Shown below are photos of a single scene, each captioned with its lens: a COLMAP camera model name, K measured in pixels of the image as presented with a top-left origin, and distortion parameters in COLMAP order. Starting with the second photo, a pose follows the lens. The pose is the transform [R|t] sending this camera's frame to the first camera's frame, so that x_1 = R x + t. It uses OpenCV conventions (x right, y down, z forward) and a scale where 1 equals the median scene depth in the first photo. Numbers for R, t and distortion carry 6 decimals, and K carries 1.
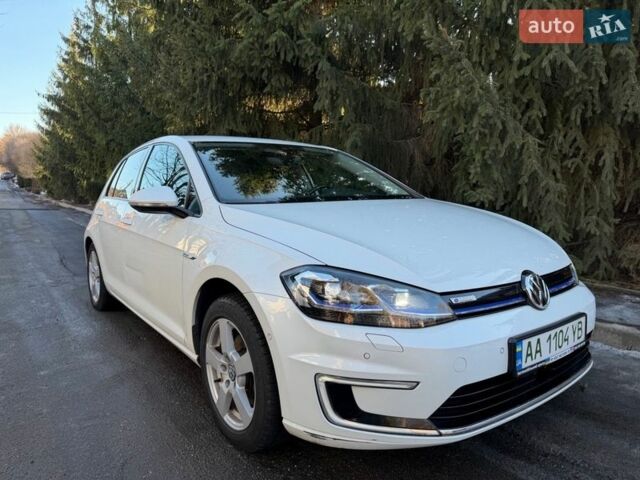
lens RADIAL K [[451.4, 0, 322.6], [0, 451.4, 238.4], [0, 0, 1]] dist [0.040195, -0.064021]
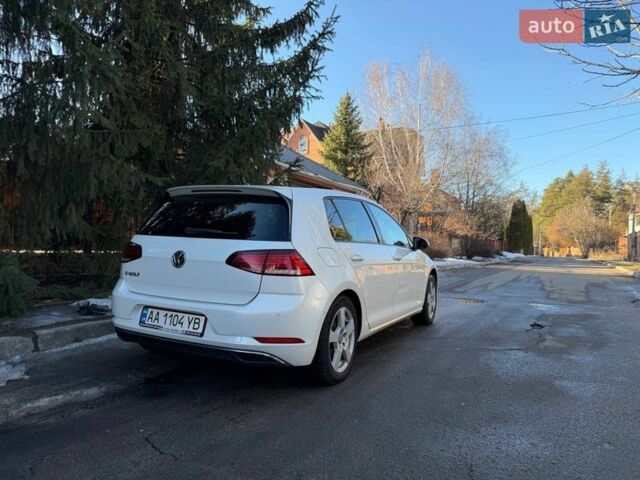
lens RADIAL K [[451.4, 0, 318.5], [0, 451.4, 235.4], [0, 0, 1]] dist [0.040195, -0.064021]
pose [[0.467634, -0.109867, -0.877068, 1.162784], [-0.250971, 0.934907, -0.250925, 0.109898], [0.847544, 0.337460, 0.409621, 0.332397]]
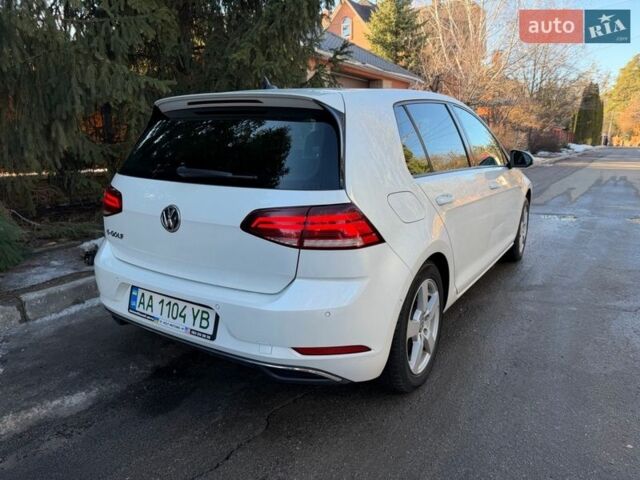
lens RADIAL K [[451.4, 0, 317.5], [0, 451.4, 243.9], [0, 0, 1]] dist [0.040195, -0.064021]
pose [[0.375549, 0.099330, -0.921464, 0.852076], [-0.240547, 0.970615, 0.006591, -0.016383], [0.895042, 0.219181, 0.388407, 0.428809]]
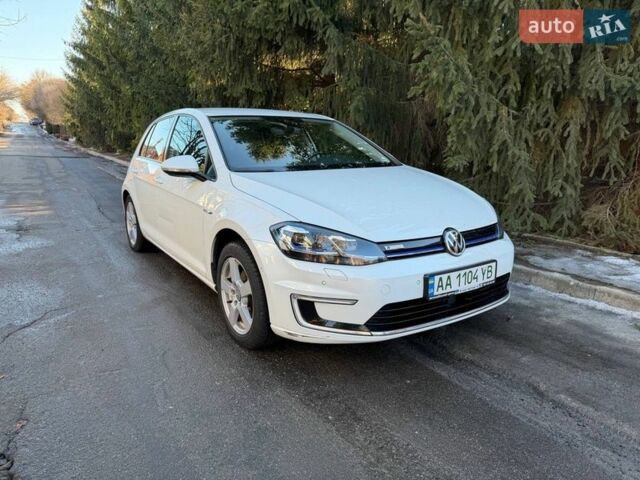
lens RADIAL K [[451.4, 0, 318.8], [0, 451.4, 239.9], [0, 0, 1]] dist [0.040195, -0.064021]
pose [[0.998236, 0.023804, -0.054383, 0.068259], [-0.017511, 0.993396, 0.113388, -0.021718], [0.056723, -0.112236, 0.992061, -0.202038]]
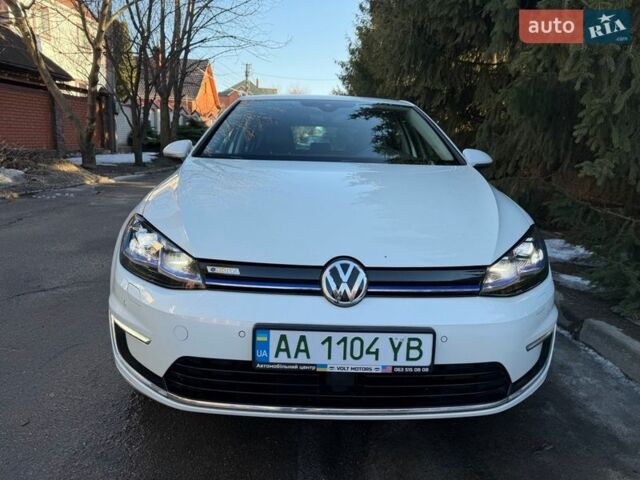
lens RADIAL K [[451.4, 0, 316.9], [0, 451.4, 237.1], [0, 0, 1]] dist [0.040195, -0.064021]
pose [[0.806316, 0.145710, -0.573257, 0.451393], [-0.098879, 0.988749, 0.112241, -0.024617], [0.583162, -0.033819, 0.811651, 0.170105]]
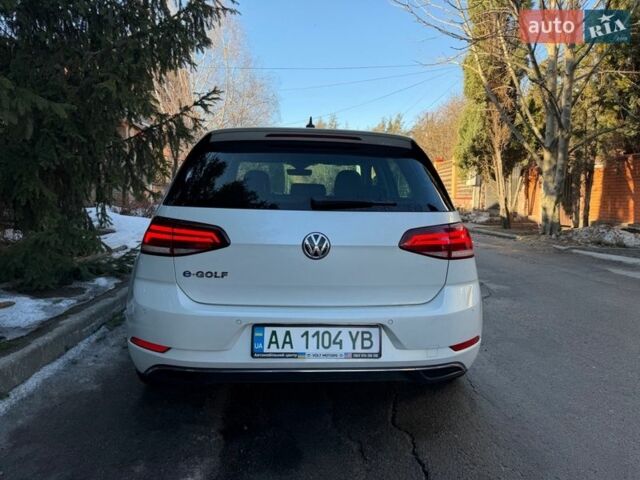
lens RADIAL K [[451.4, 0, 318.4], [0, 451.4, 236.3], [0, 0, 1]] dist [0.040195, -0.064021]
pose [[0.847063, -0.050461, -0.529092, 0.559476], [-0.079023, 0.972461, -0.219261, 0.111504], [0.525586, 0.227538, 0.819748, 0.017999]]
